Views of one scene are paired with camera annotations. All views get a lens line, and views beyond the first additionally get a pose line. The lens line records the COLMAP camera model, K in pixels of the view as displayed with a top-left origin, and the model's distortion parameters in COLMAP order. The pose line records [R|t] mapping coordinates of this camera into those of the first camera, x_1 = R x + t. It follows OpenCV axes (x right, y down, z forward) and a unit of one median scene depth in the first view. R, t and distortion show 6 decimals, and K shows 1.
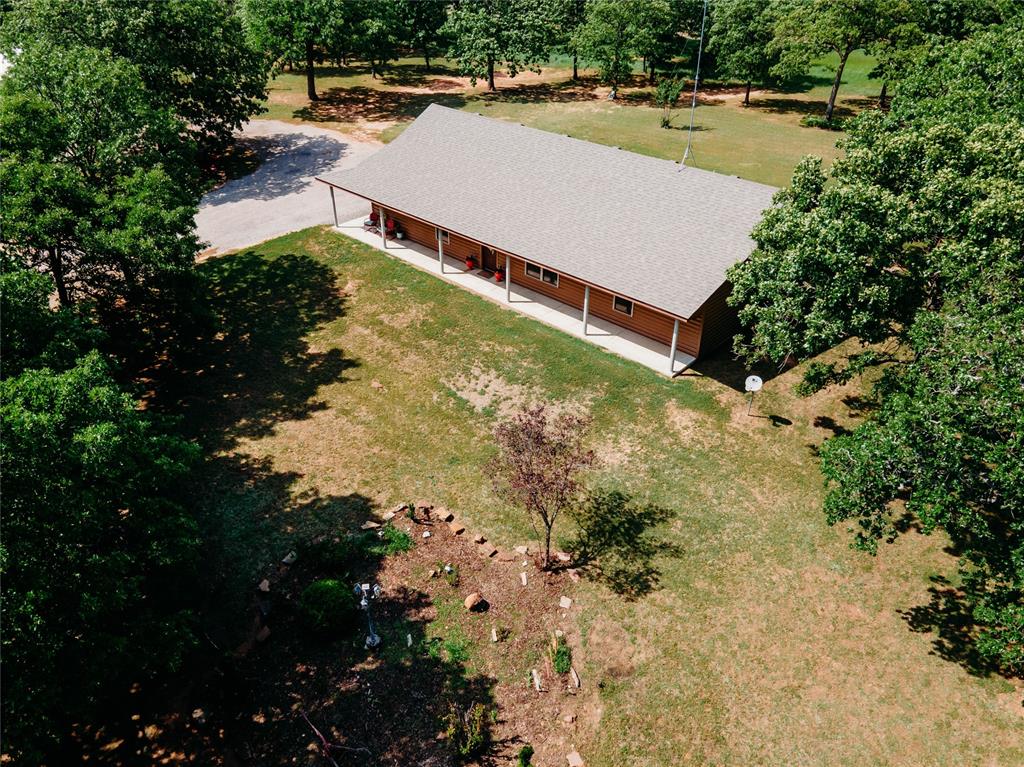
lens RADIAL K [[715.5, 0, 537.3], [0, 715.5, 353.1], [0, 0, 1]] dist [0.027698, -0.000175]
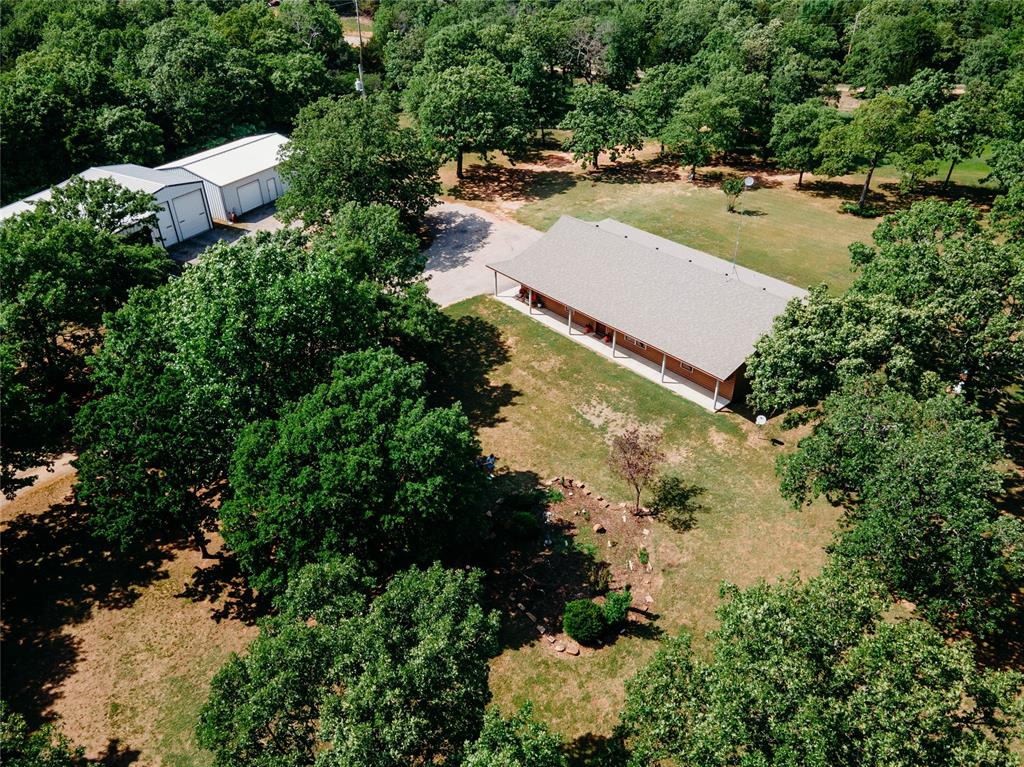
lens RADIAL K [[722.7, 0, 518.5], [0, 722.7, 382.4], [0, 0, 1]] dist [0.002620, -0.001769]
pose [[0.991632, 0.041959, -0.122091, -0.055699], [-0.036445, 0.998227, 0.047052, -0.090997], [0.123849, -0.042209, 0.991403, -0.659767]]
